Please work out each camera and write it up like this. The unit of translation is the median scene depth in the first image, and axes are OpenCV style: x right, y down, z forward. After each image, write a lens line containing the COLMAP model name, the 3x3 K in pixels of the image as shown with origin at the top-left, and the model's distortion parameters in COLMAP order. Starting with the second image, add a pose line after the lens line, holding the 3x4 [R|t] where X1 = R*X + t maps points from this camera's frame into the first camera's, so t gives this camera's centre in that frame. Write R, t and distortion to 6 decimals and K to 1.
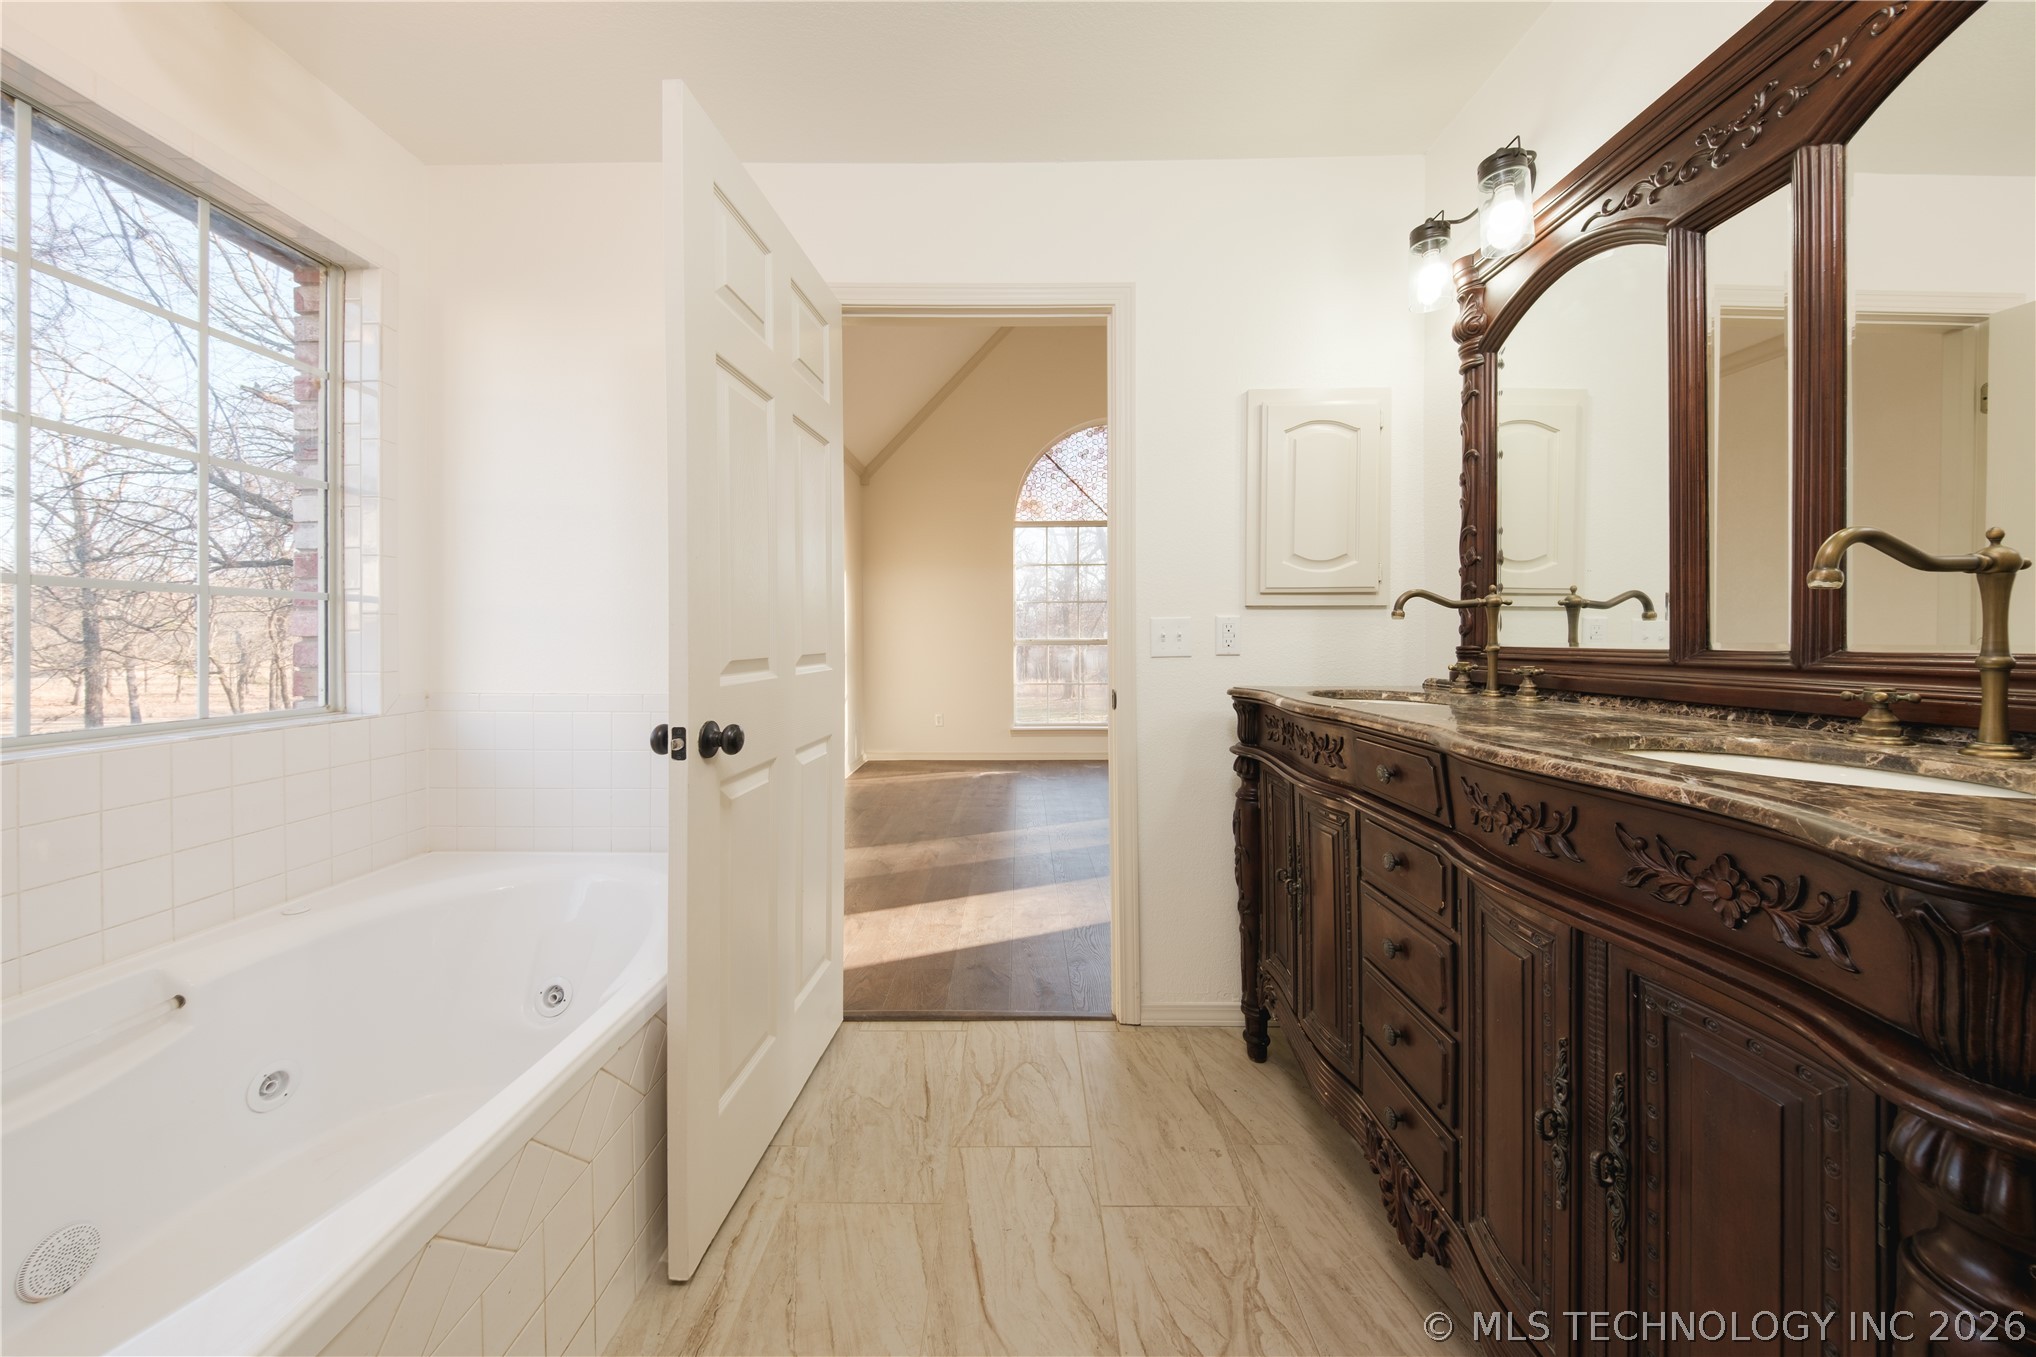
lens RADIAL K [[792.6, 0, 1019.9], [0, 792.6, 634.2], [0, 0, 1]] dist [0.003867, -0.000015]
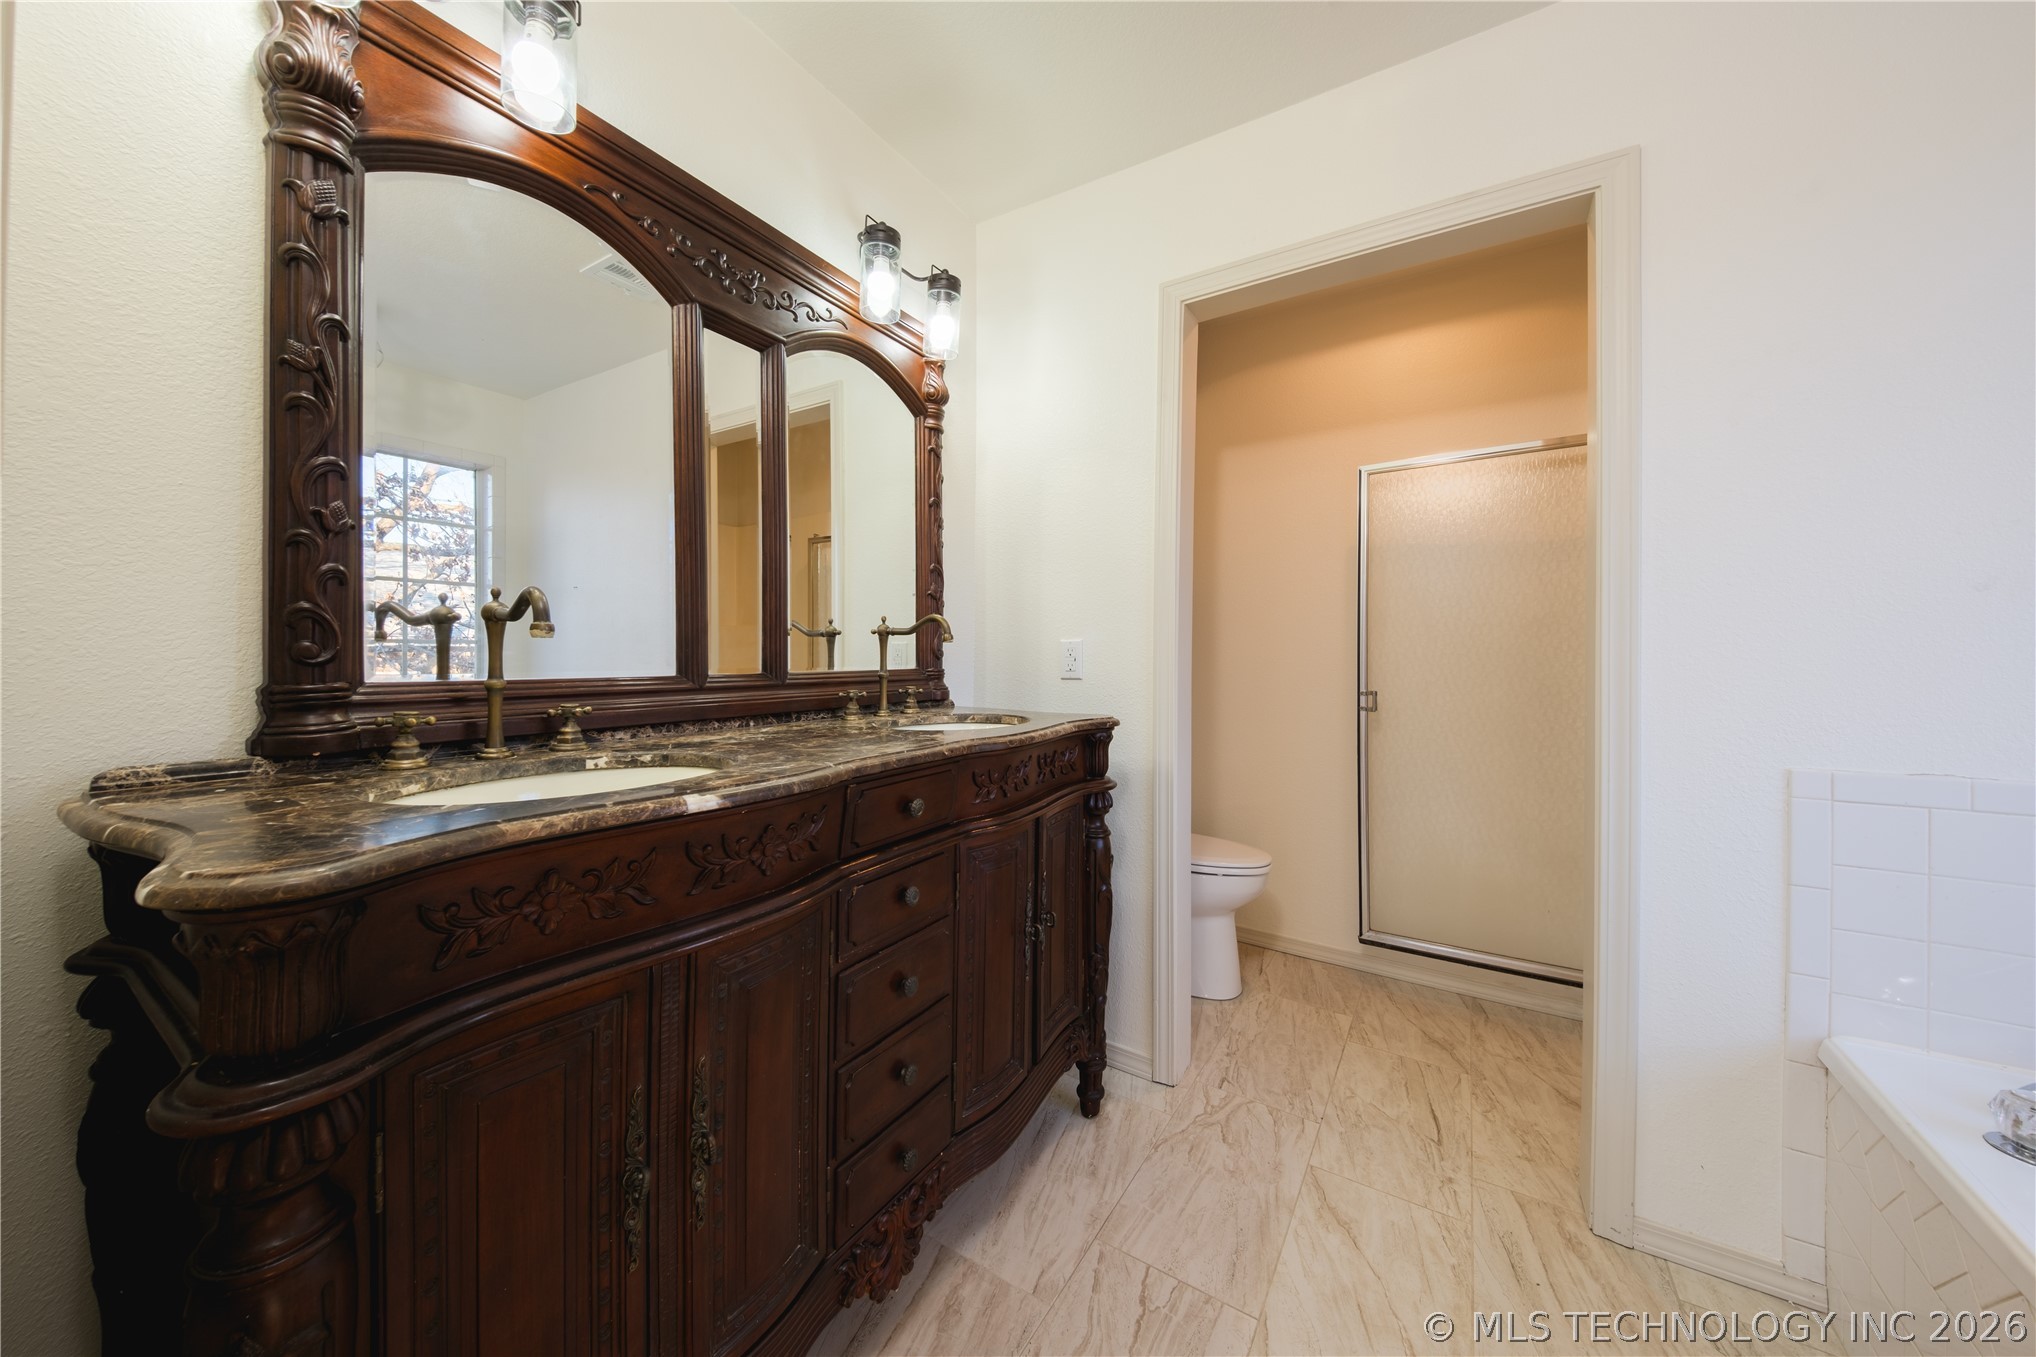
lens RADIAL K [[702.4, 0, 1005.4], [0, 702.4, 662.4], [0, 0, 1]] dist [0.002062, -0.003528]
pose [[-0.808712, 0.004783, 0.588186, -0.115603], [0.009046, 0.999950, 0.004305, 0.001525], [-0.588136, 0.008802, -0.808714, 1.599692]]
